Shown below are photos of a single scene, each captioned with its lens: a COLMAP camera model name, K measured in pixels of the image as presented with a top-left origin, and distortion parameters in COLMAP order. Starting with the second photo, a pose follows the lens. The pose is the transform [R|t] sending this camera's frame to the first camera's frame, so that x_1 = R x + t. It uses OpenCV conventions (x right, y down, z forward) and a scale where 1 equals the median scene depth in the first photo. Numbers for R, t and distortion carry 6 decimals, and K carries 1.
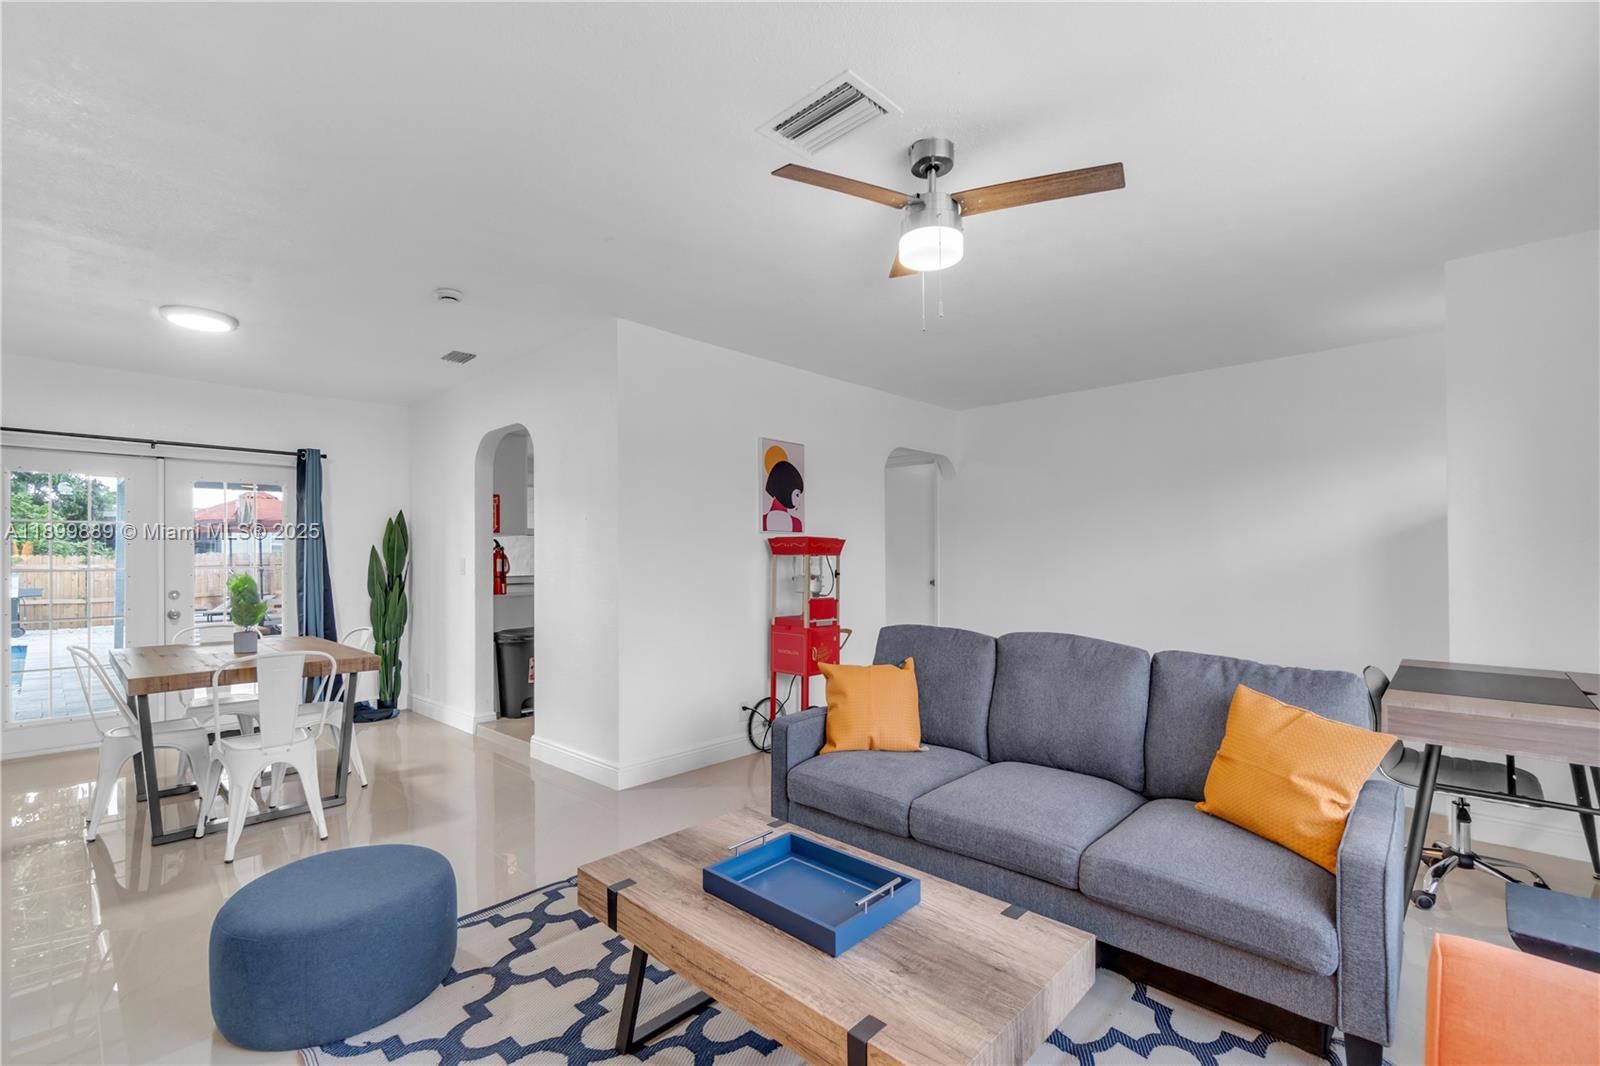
lens RADIAL K [[691.0, 0, 802.8], [0, 691.0, 552.6], [0, 0, 1]] dist [-0.008444, 0.000288]
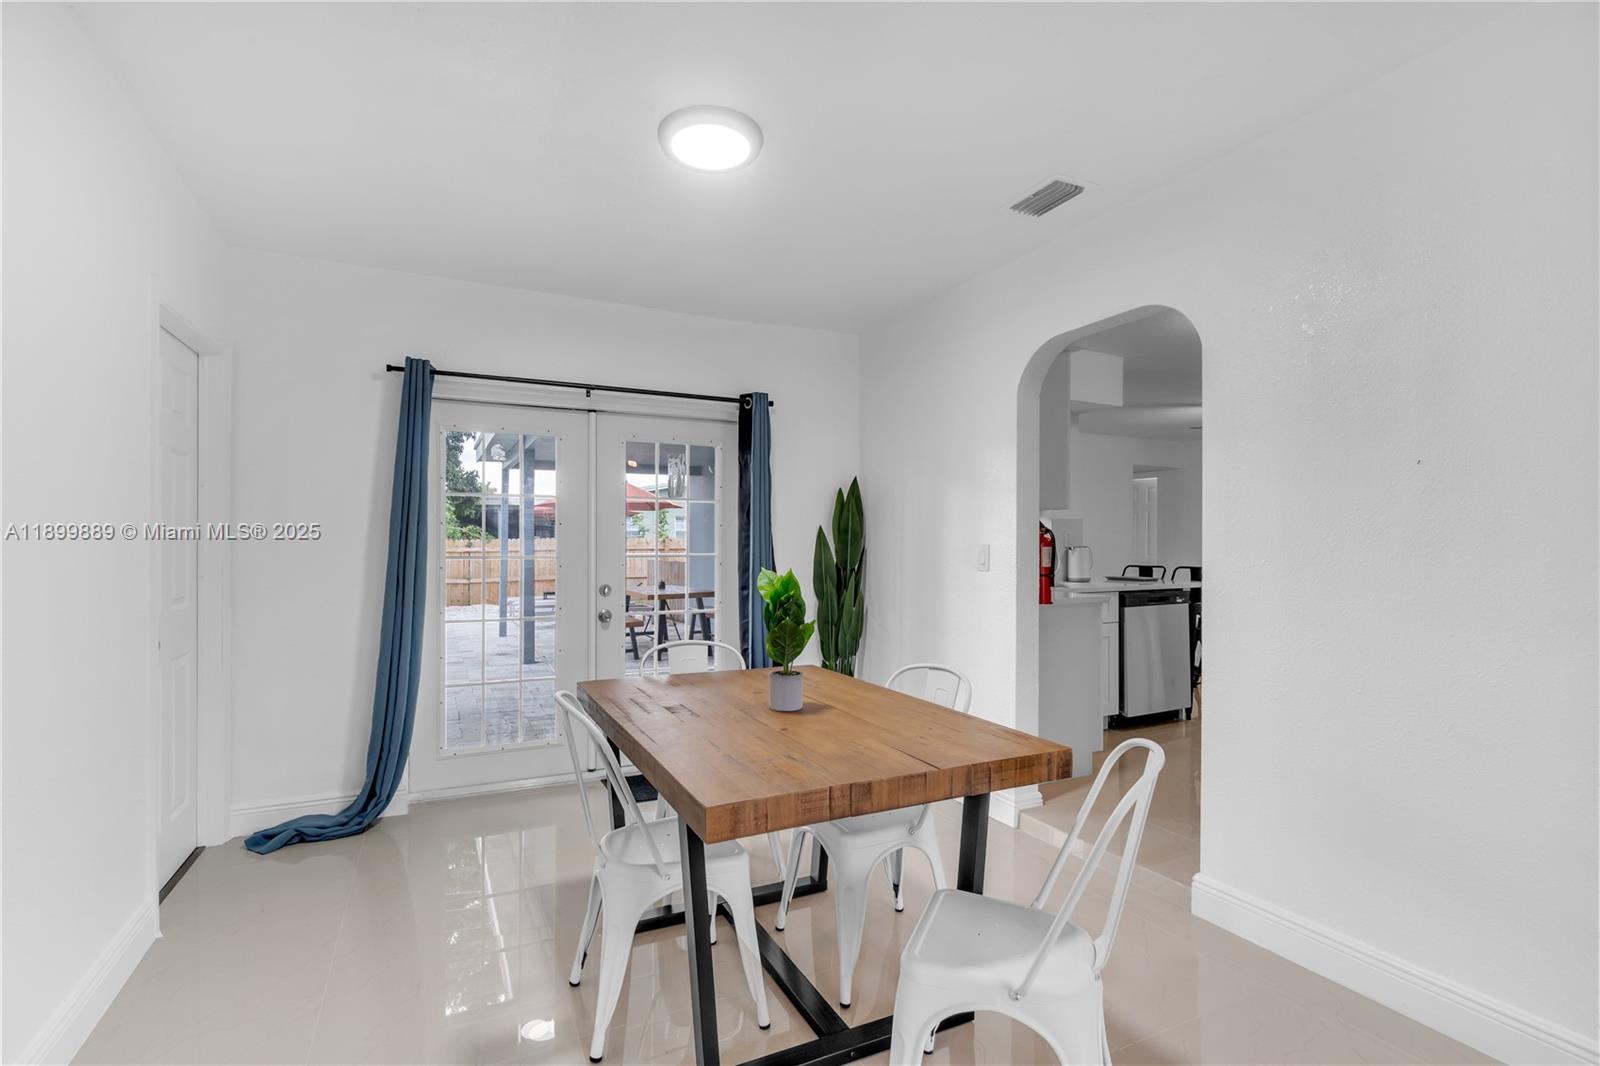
lens RADIAL K [[691.0, 0, 799.6], [0, 691.0, 542.4], [0, 0, 1]] dist [-0.008444, 0.000288]
pose [[0.942572, 0.006521, -0.333938, -0.430081], [-0.005472, 0.999977, 0.004082, 0.003804], [0.333957, -0.002020, 0.942586, 0.328334]]
